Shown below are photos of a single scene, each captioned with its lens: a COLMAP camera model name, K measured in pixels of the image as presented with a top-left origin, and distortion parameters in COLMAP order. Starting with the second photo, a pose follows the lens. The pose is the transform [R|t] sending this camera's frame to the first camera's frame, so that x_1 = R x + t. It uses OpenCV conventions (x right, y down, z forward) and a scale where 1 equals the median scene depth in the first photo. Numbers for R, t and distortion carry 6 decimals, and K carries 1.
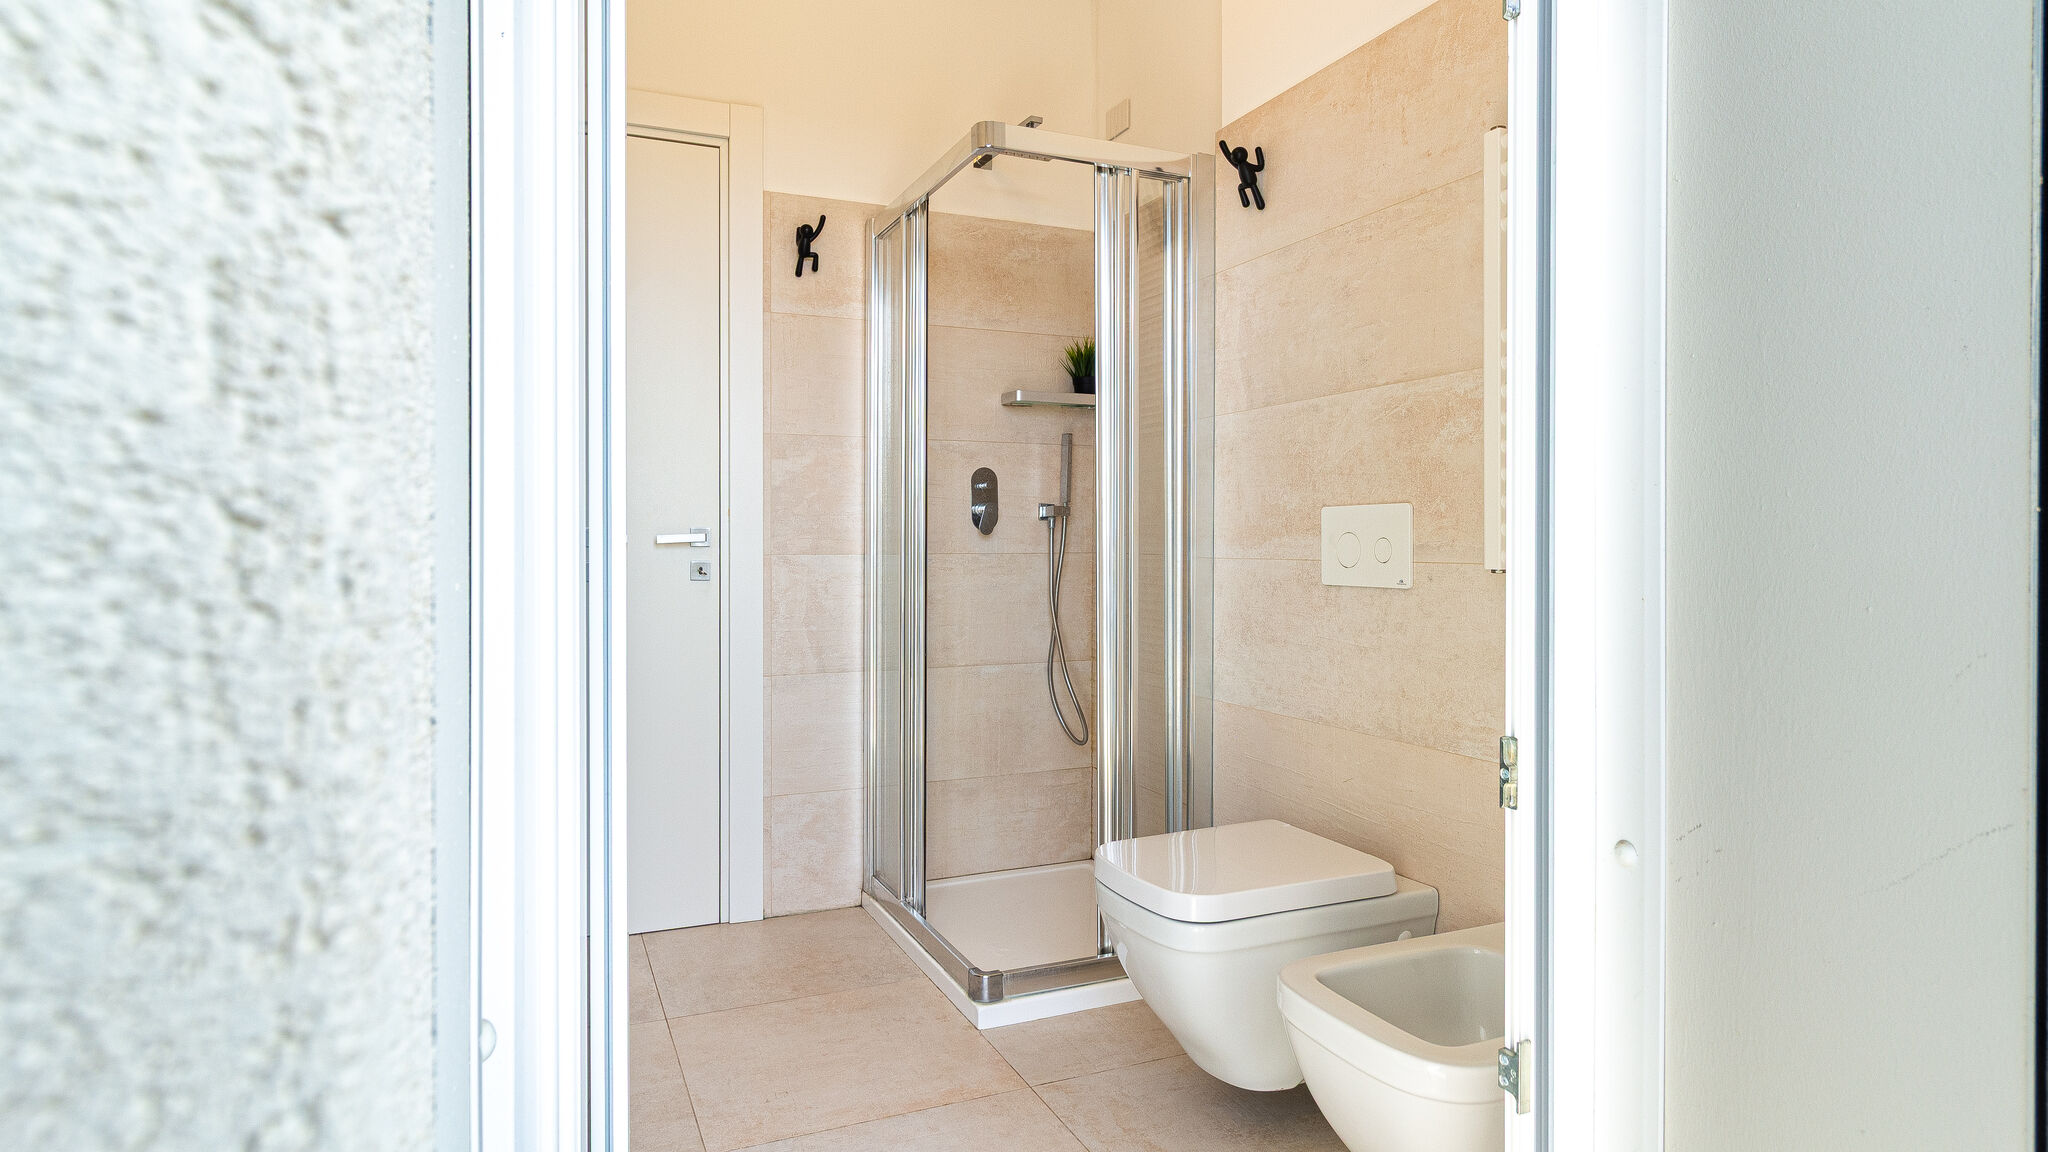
lens RADIAL K [[1108.3, 0, 1048.3], [0, 1108.3, 544.5], [0, 0, 1]] dist [0.004613, -0.001311]
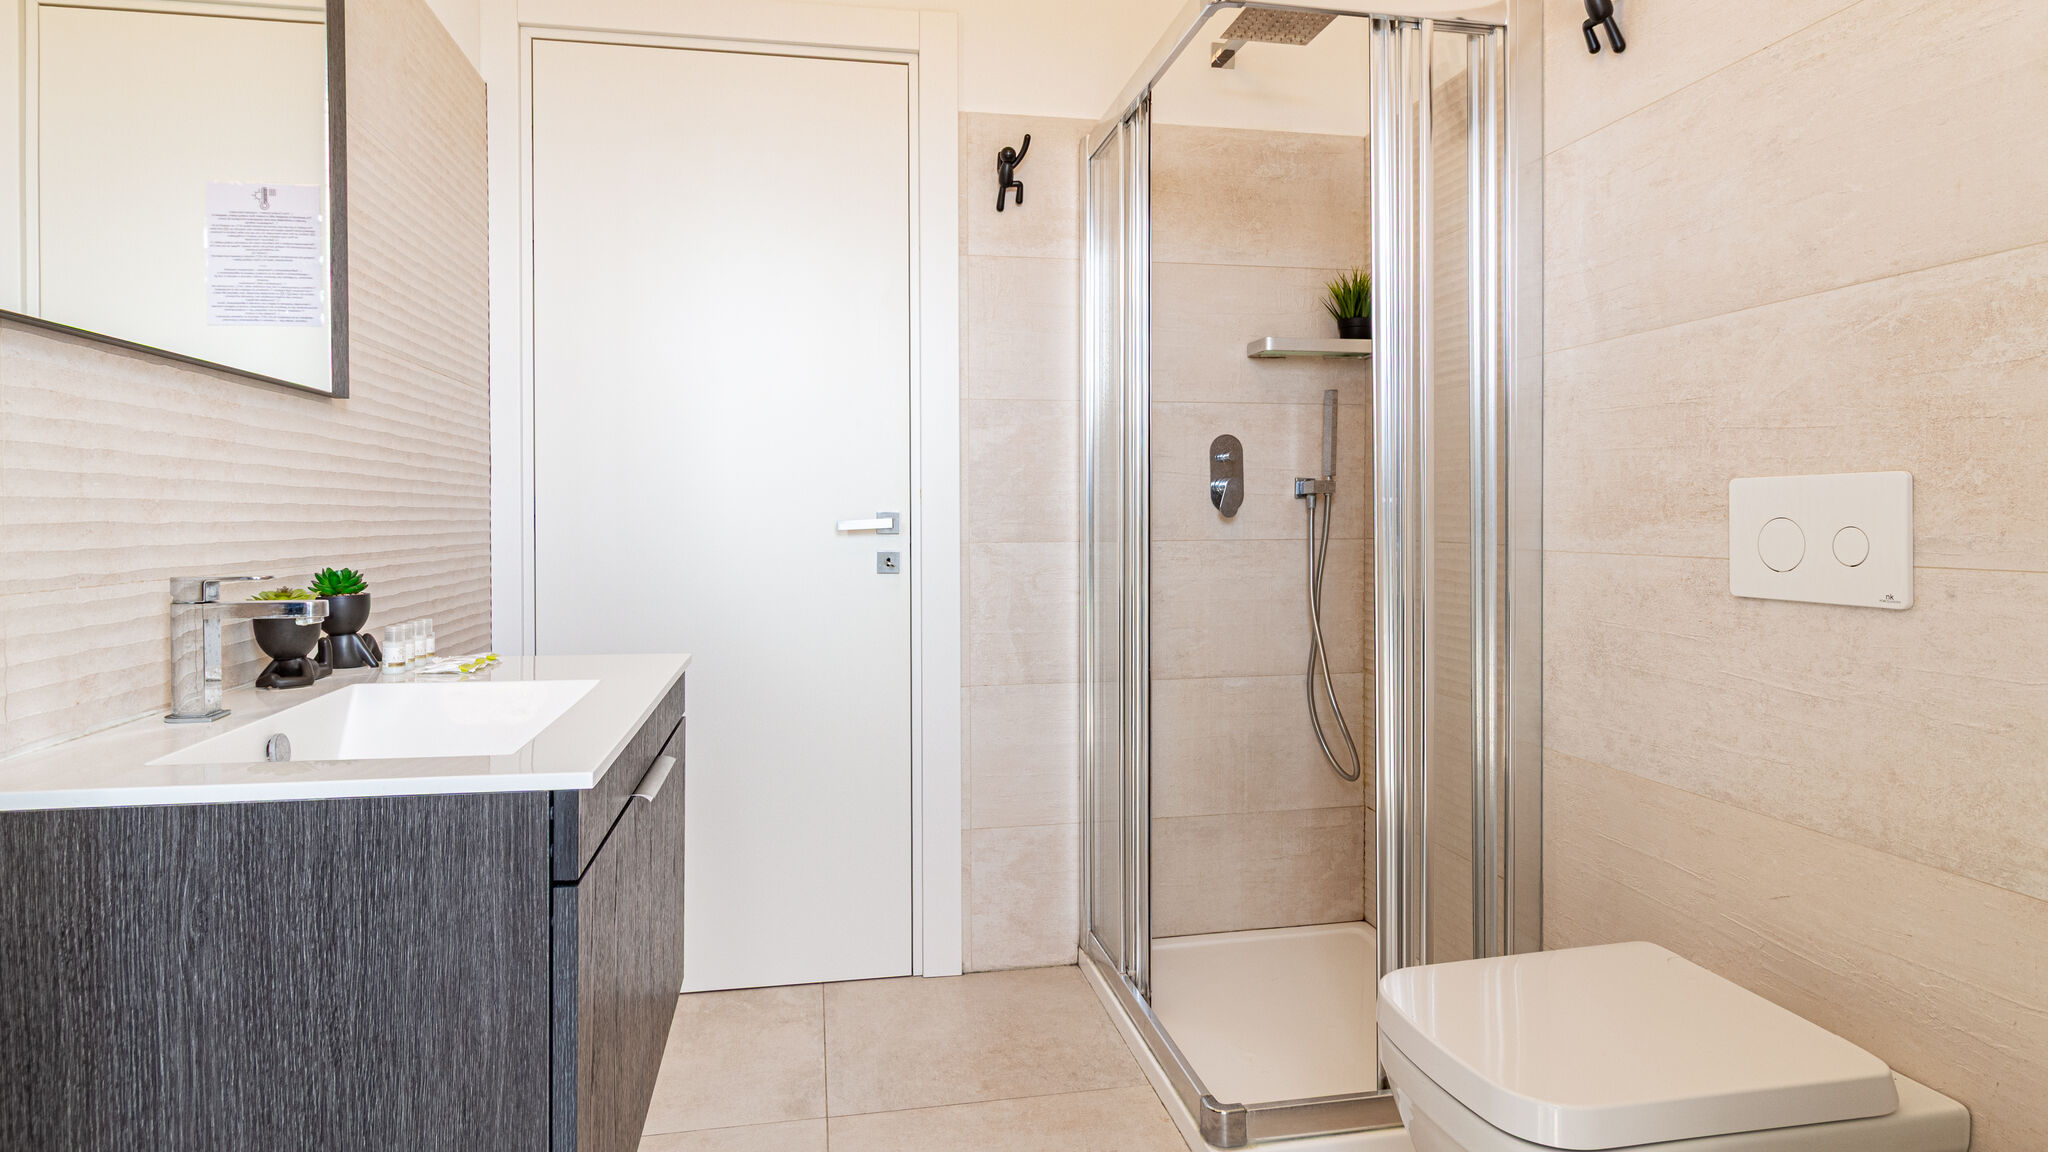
lens RADIAL K [[1108.3, 0, 1044.3], [0, 1108.3, 522.1], [0, 0, 1]] dist [0.004613, -0.001311]
pose [[0.972906, -0.003381, -0.231176, 0.000497], [0.004060, 0.999989, 0.002462, -0.008458], [0.231165, -0.003334, 0.972909, 0.194476]]
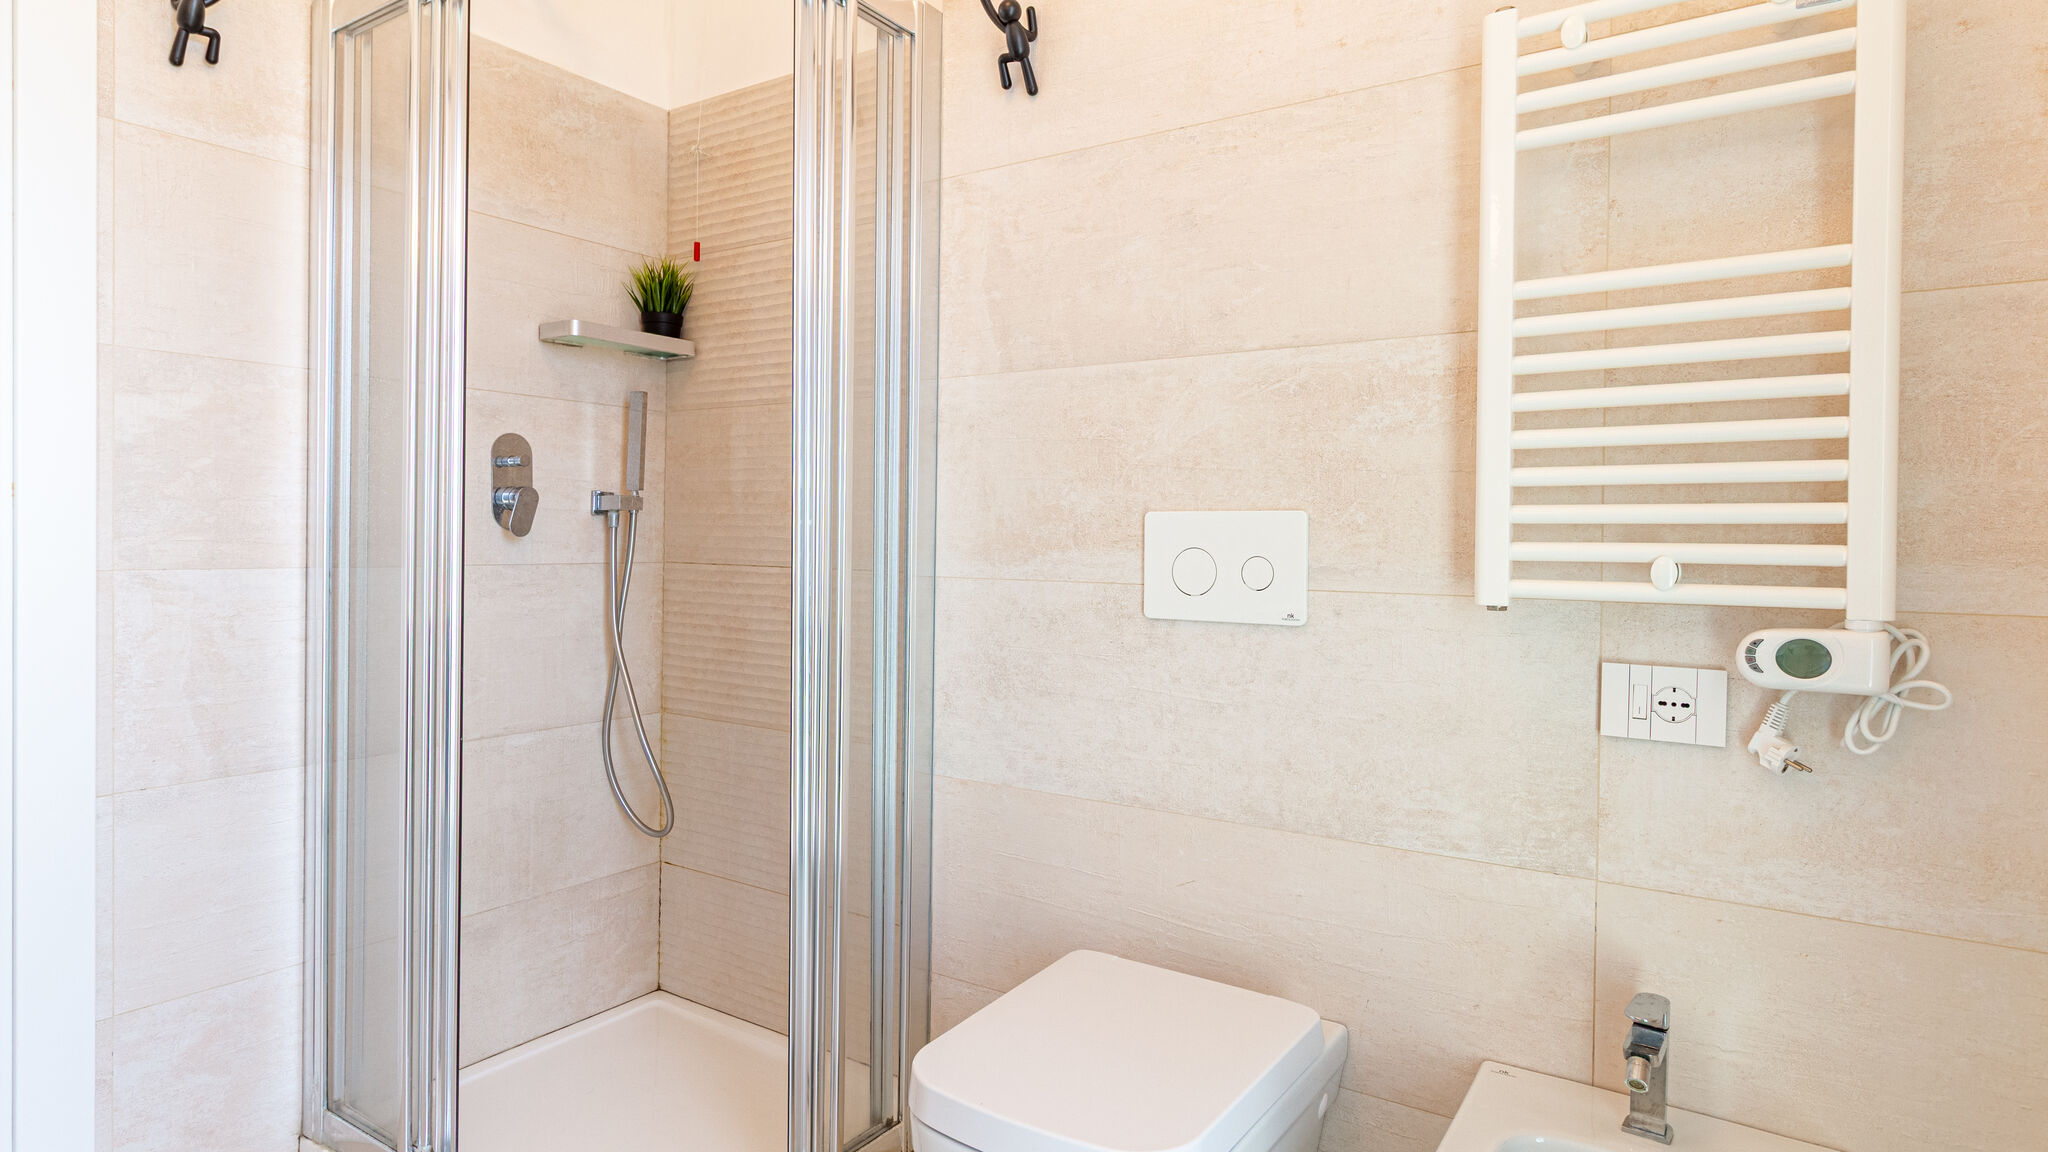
lens RADIAL K [[1108.3, 0, 1020.0], [0, 1108.3, 551.8], [0, 0, 1]] dist [0.004613, -0.001311]
pose [[0.858667, 0.004798, 0.512511, -0.150068], [-0.011539, 0.999884, 0.009972, -0.010341], [-0.512404, -0.014477, 0.858623, 0.312849]]
